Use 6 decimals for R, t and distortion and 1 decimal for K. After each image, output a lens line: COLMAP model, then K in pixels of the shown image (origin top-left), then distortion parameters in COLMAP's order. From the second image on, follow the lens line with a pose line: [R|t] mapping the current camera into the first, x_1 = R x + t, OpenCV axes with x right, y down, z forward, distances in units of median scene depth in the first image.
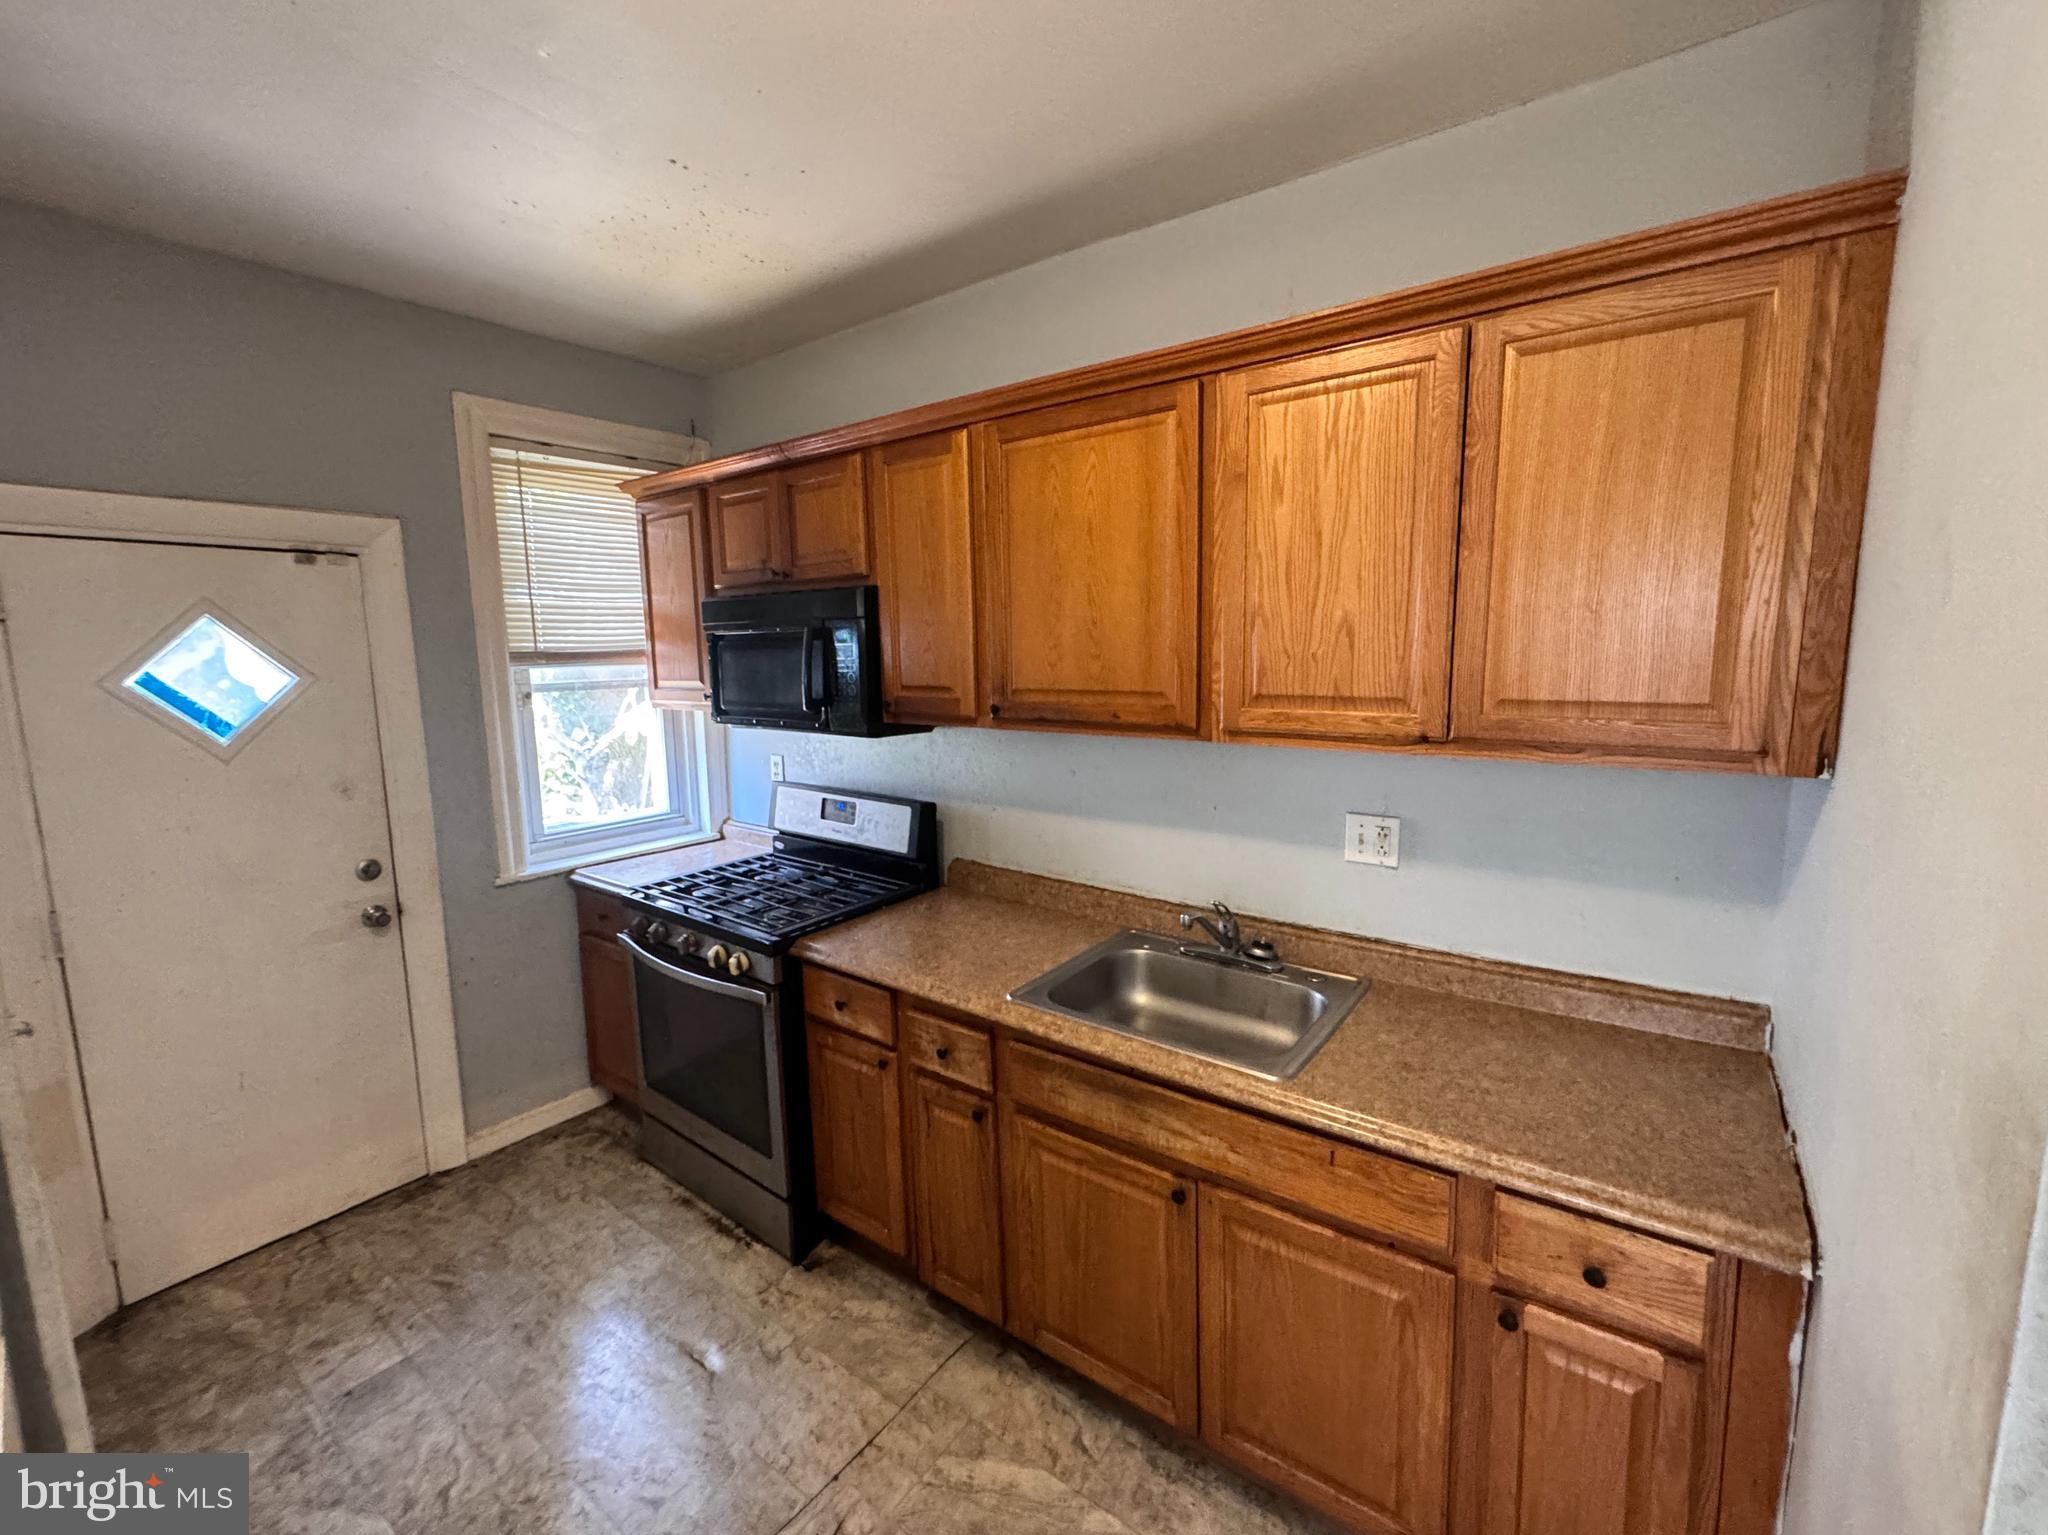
lens RADIAL K [[814.8, 0, 1034.1], [0, 814.8, 779.2], [0, 0, 1]] dist [-0.001194, 0.000038]
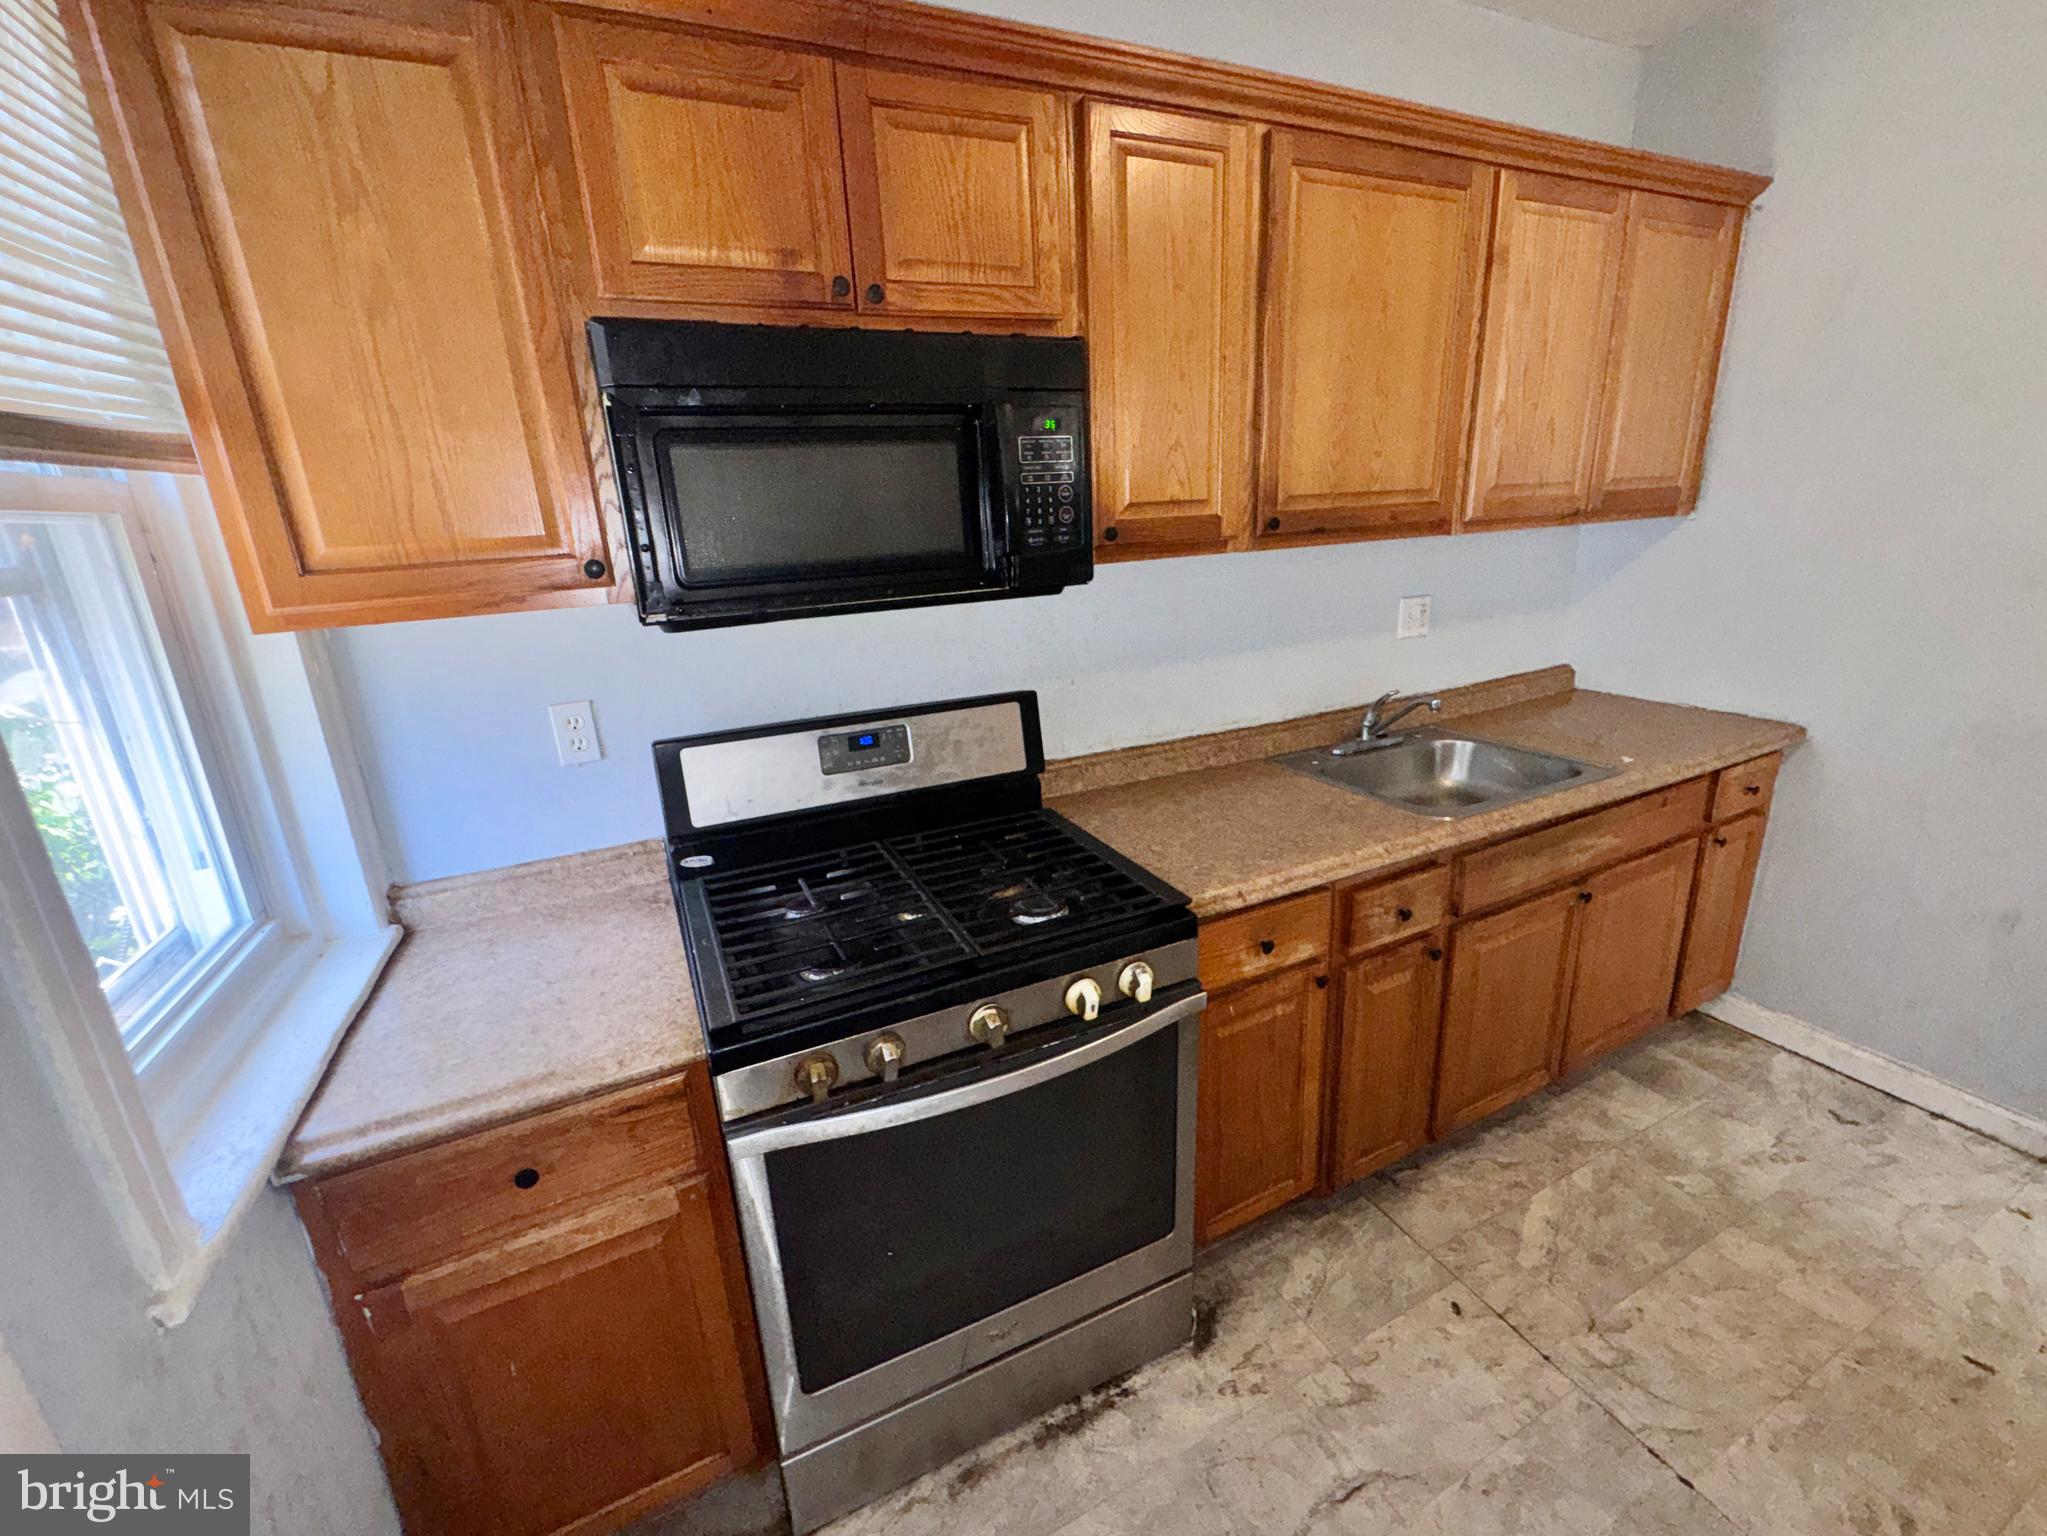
lens RADIAL K [[819.8, 0, 1016.9], [0, 819.8, 766.8], [0, 0, 1]] dist [-0.002506, 0.000217]
pose [[0.493489, -0.268348, 0.827320, -0.899134], [0.183993, 0.961895, 0.202249, -0.064200], [-0.850068, 0.052414, 0.524059, 0.791780]]
